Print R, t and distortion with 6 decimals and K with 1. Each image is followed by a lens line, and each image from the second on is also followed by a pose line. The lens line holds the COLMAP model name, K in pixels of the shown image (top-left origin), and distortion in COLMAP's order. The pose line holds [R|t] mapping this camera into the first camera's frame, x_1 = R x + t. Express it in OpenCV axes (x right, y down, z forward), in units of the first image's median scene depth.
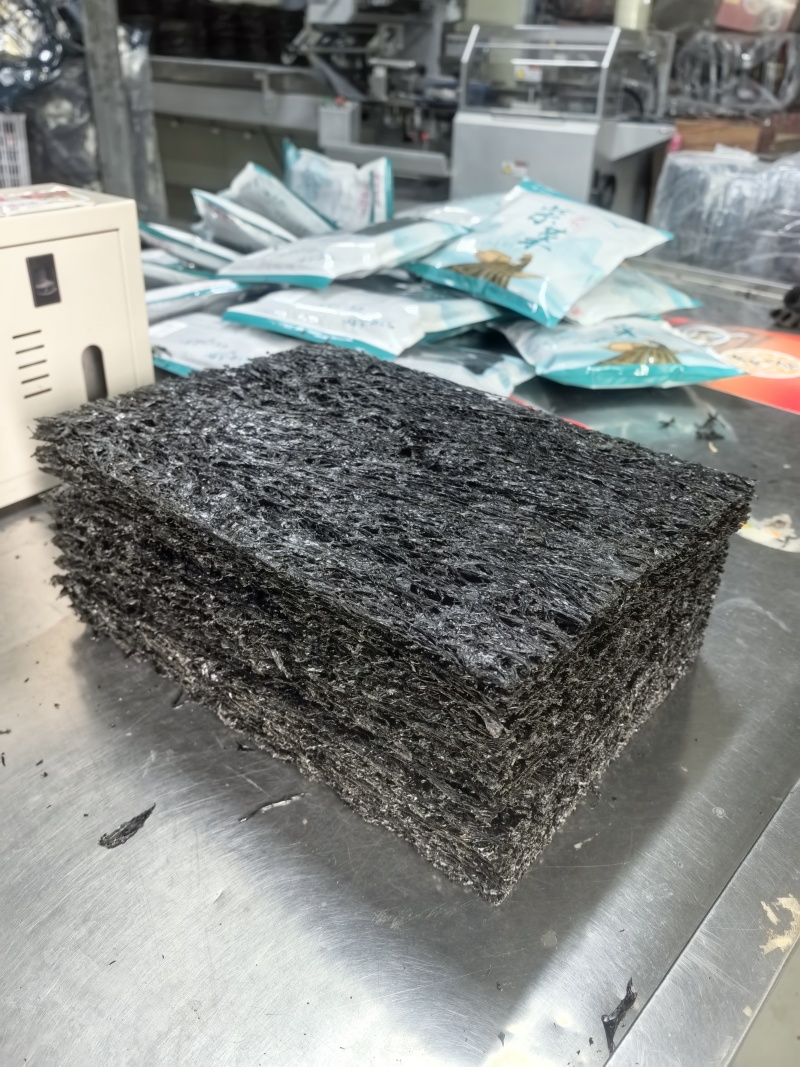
lens RADIAL K [[879.8, 0, 400.0], [0, 879.8, 533.5], [0, 0, 1]] dist [0.003480, -0.119522]
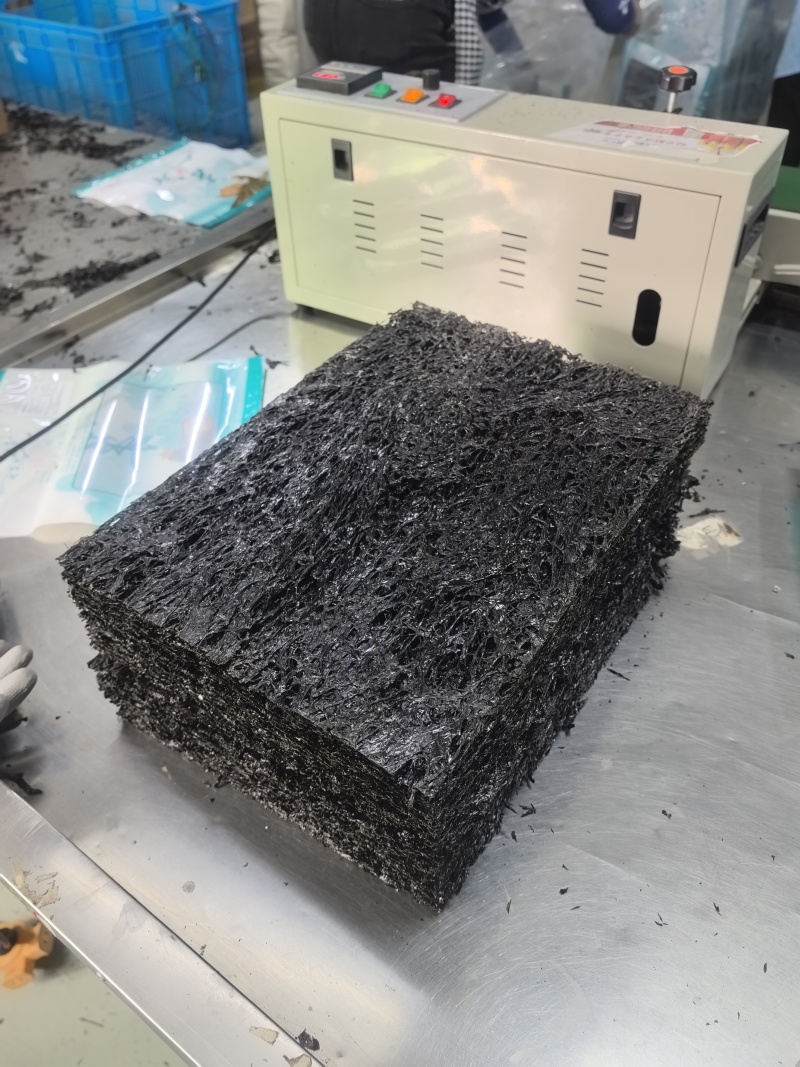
lens RADIAL K [[879.8, 0, 400.0], [0, 879.8, 533.5], [0, 0, 1]] dist [0.003480, -0.119522]
pose [[0.070745, 0.603992, -0.793844, 0.882679], [-0.471779, 0.721459, 0.506875, -0.583569], [0.878874, 0.338660, 0.335990, 0.730281]]
